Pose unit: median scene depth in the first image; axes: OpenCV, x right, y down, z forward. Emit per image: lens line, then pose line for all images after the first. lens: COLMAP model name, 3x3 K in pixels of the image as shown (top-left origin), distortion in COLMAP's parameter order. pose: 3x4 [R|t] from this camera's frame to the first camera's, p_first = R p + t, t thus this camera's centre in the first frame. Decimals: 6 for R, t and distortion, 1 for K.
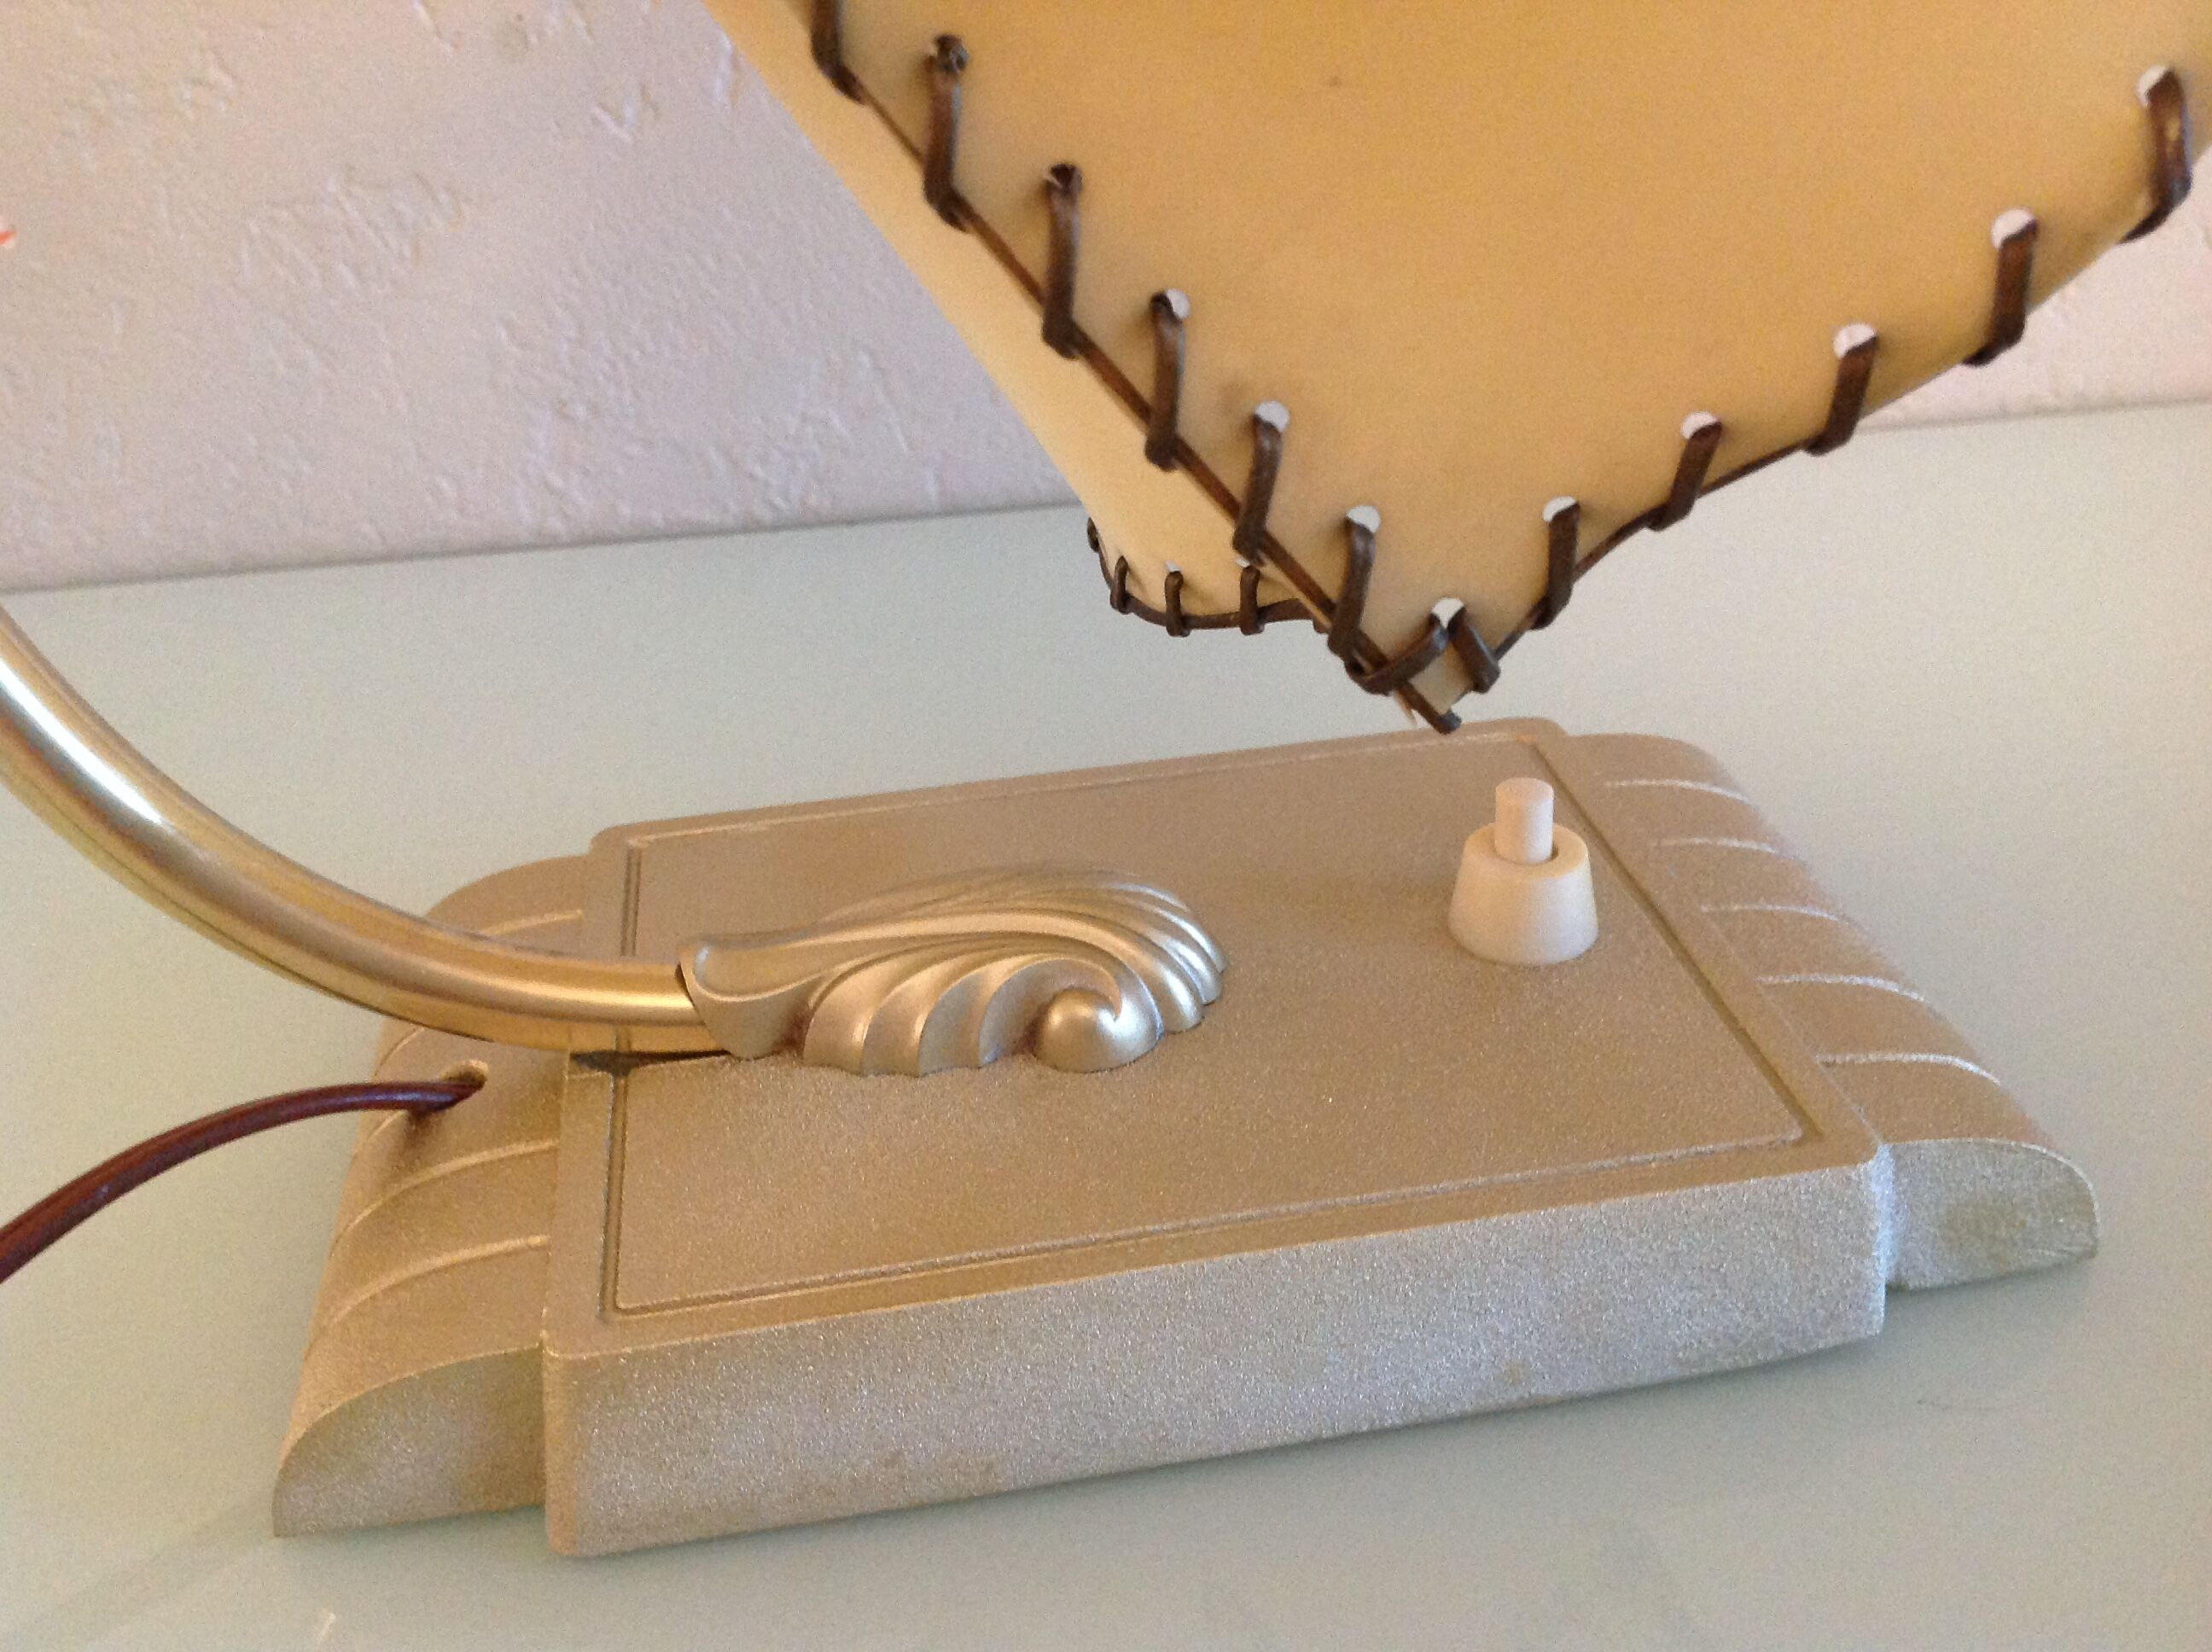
lens RADIAL K [[2137.2, 0, 1106.0], [0, 2137.2, 826.0], [0, 0, 1]] dist [0.118366, -0.285663]
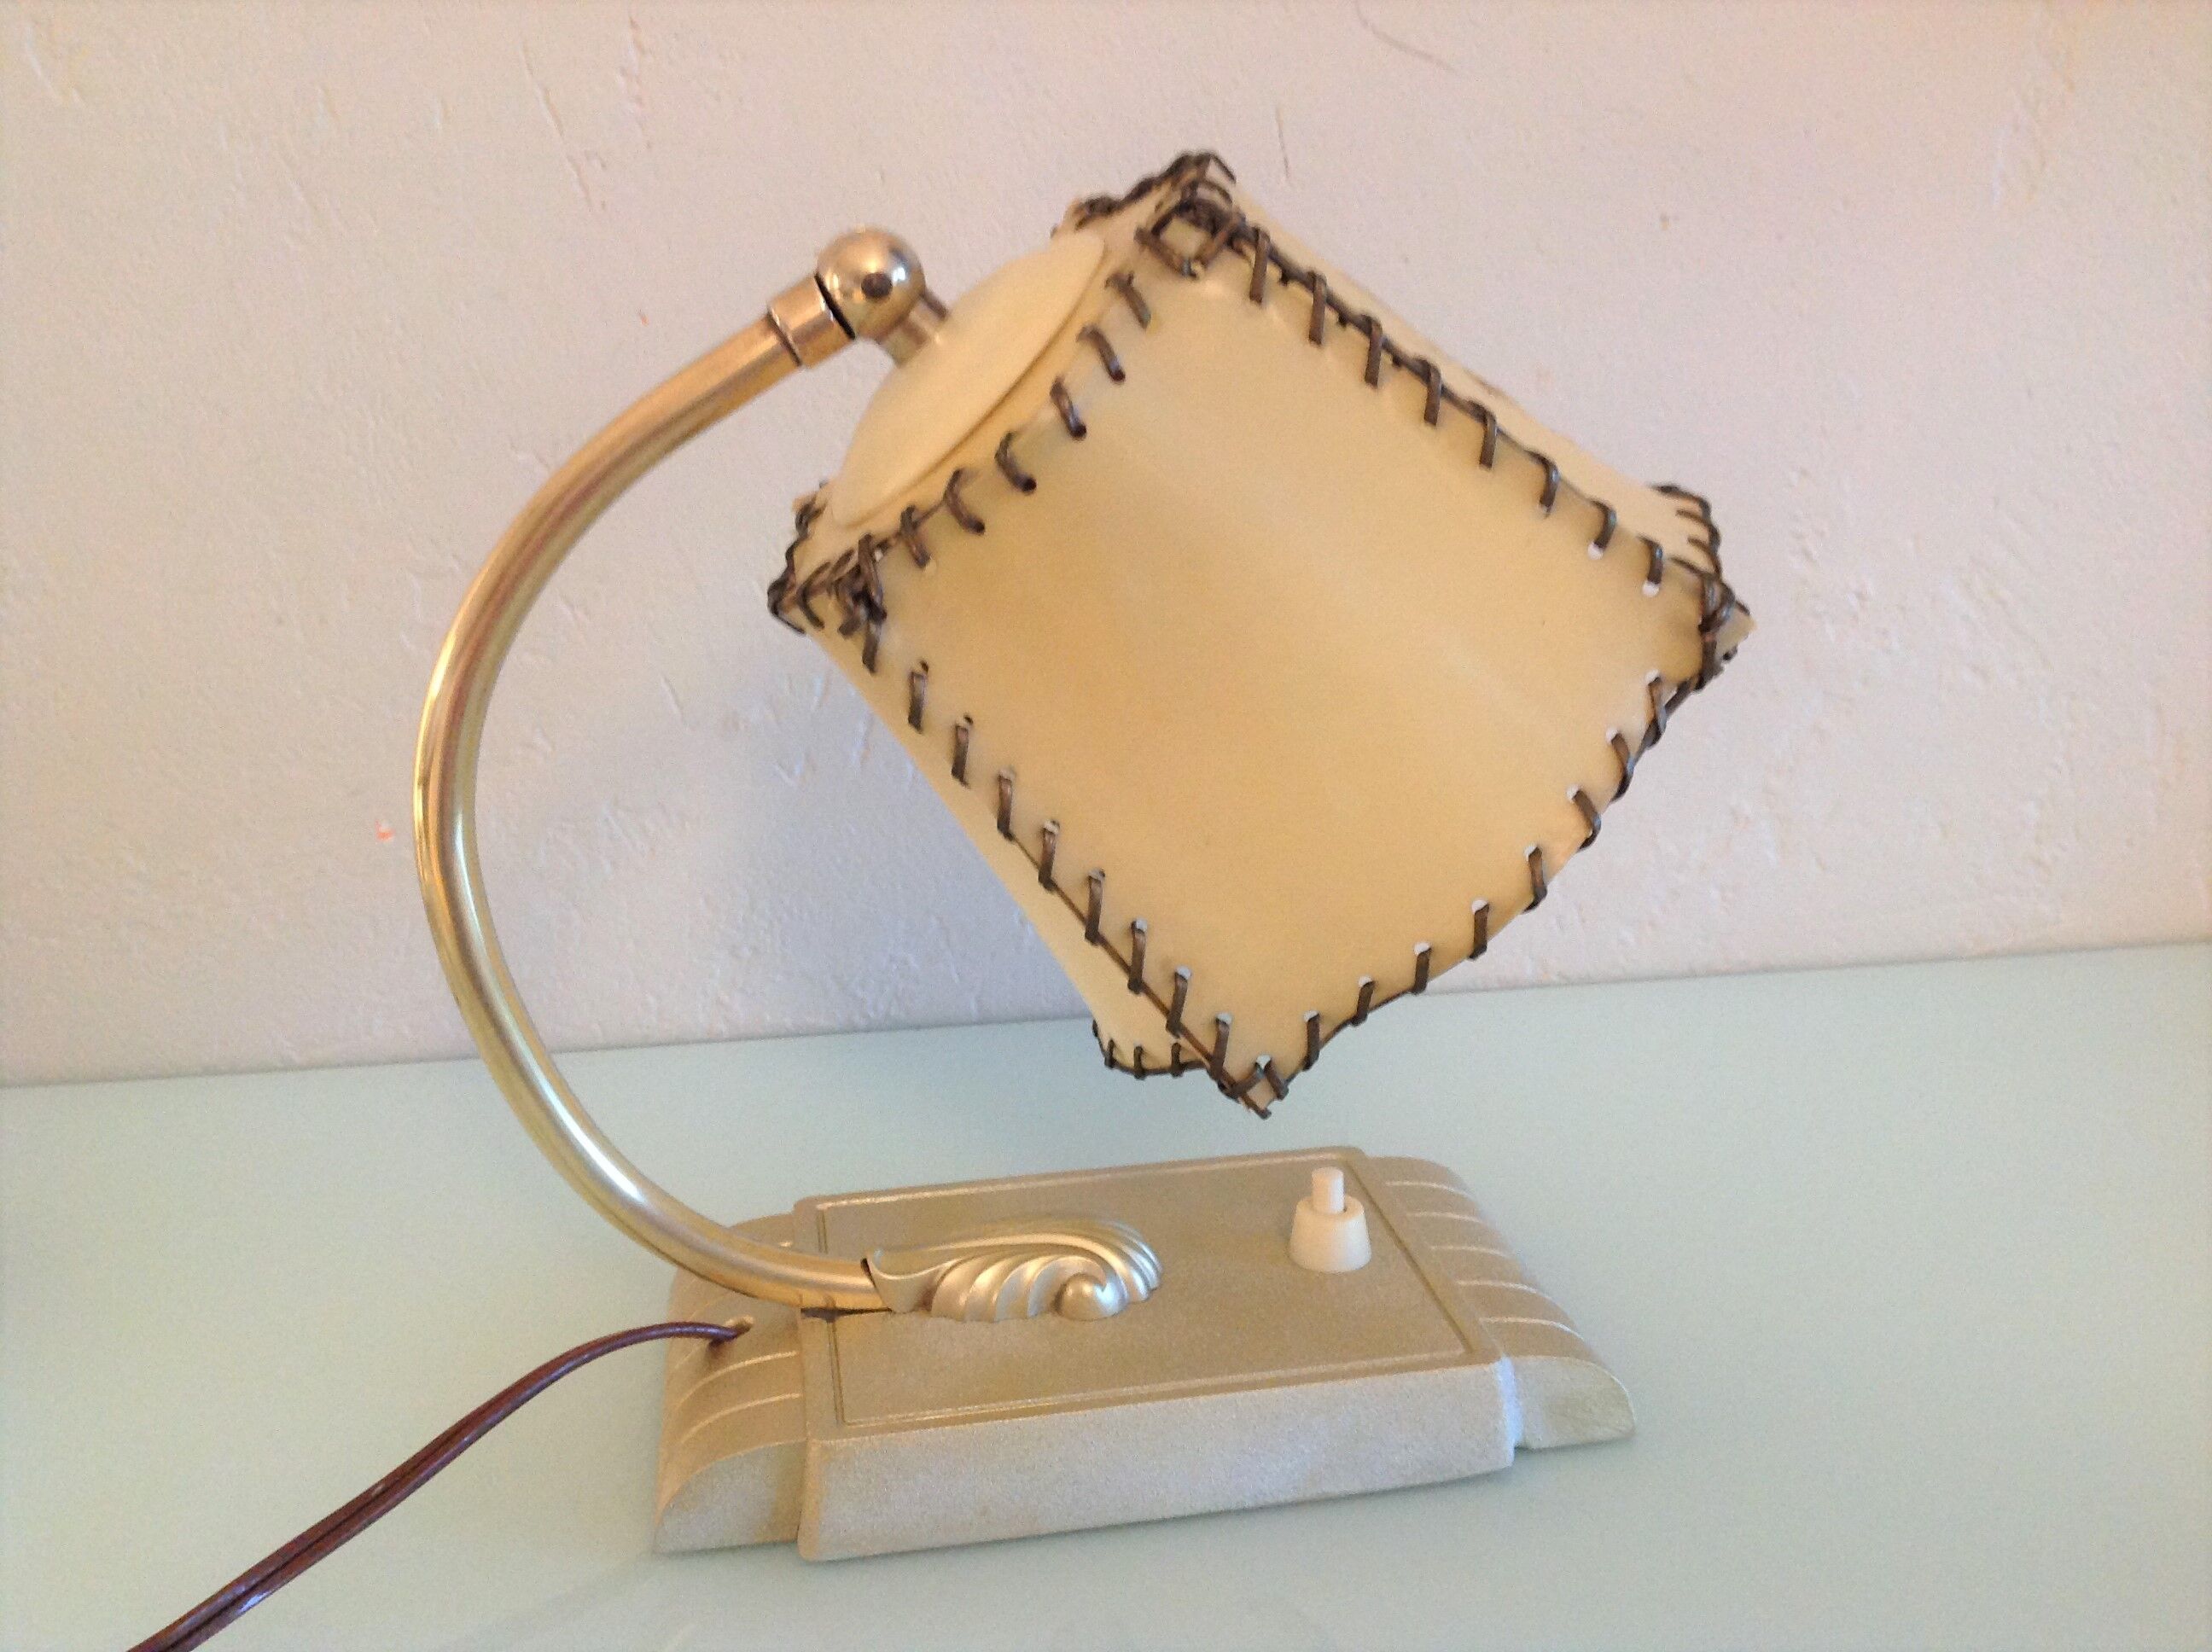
lens RADIAL K [[2137.2, 0, 1106.0], [0, 2137.2, 826.0], [0, 0, 1]] dist [0.118366, -0.285663]
pose [[0.999576, 0.022169, 0.018859, -0.037012], [-0.016925, 0.969866, -0.243050, 0.153296], [-0.023679, 0.242628, 0.969830, -0.896876]]
